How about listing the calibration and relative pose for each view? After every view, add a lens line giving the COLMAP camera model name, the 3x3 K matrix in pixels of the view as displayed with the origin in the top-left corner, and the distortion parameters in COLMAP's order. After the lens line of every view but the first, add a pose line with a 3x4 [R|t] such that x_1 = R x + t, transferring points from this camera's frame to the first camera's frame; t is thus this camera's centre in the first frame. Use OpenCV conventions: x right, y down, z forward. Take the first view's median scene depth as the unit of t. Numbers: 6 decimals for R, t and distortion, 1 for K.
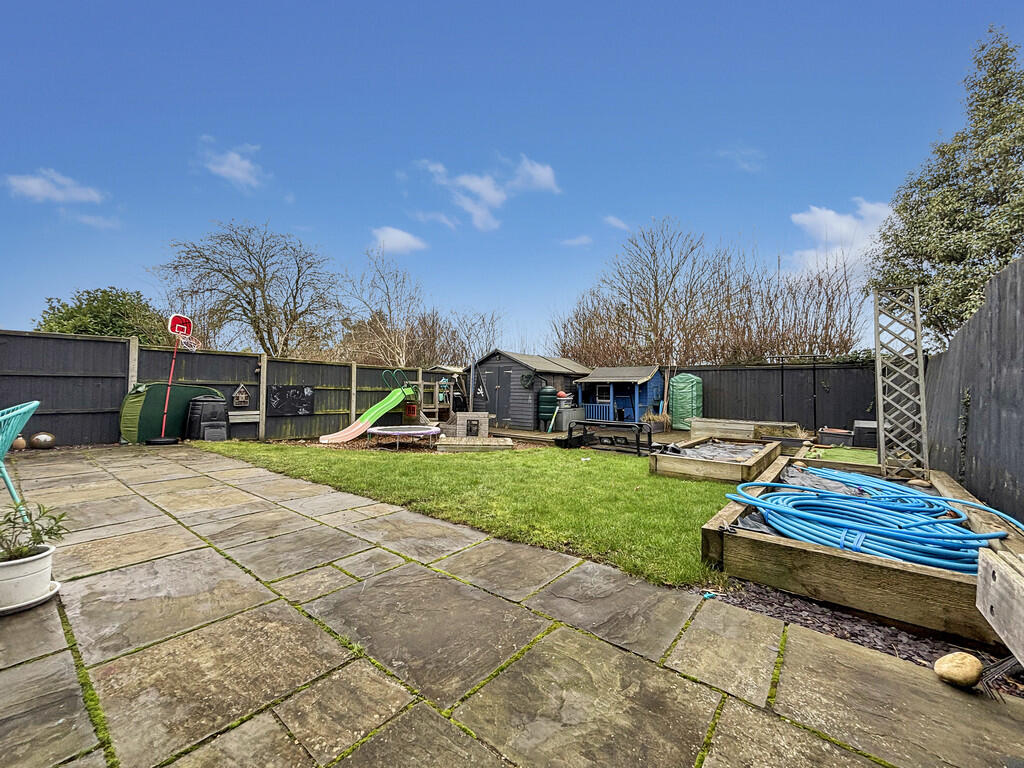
lens RADIAL K [[412.5, 0, 510.8], [0, 412.5, 382.5], [0, 0, 1]] dist [0.017478, -0.007102]
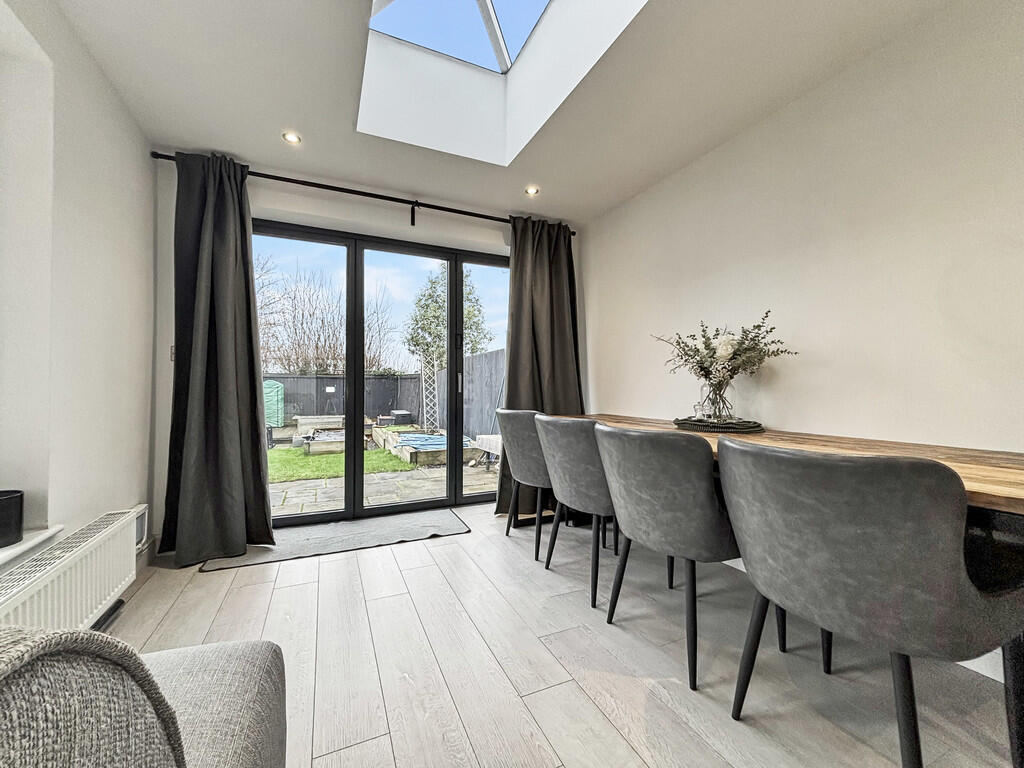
lens RADIAL K [[412.5, 0, 510.8], [0, 412.5, 382.5], [0, 0, 1]] dist [0.017478, -0.007102]
pose [[0.465432, 0.002473, 0.885080, -0.507043], [-0.010921, 0.999936, 0.002949, -0.040985], [-0.885016, -0.011039, 0.465430, -0.268451]]
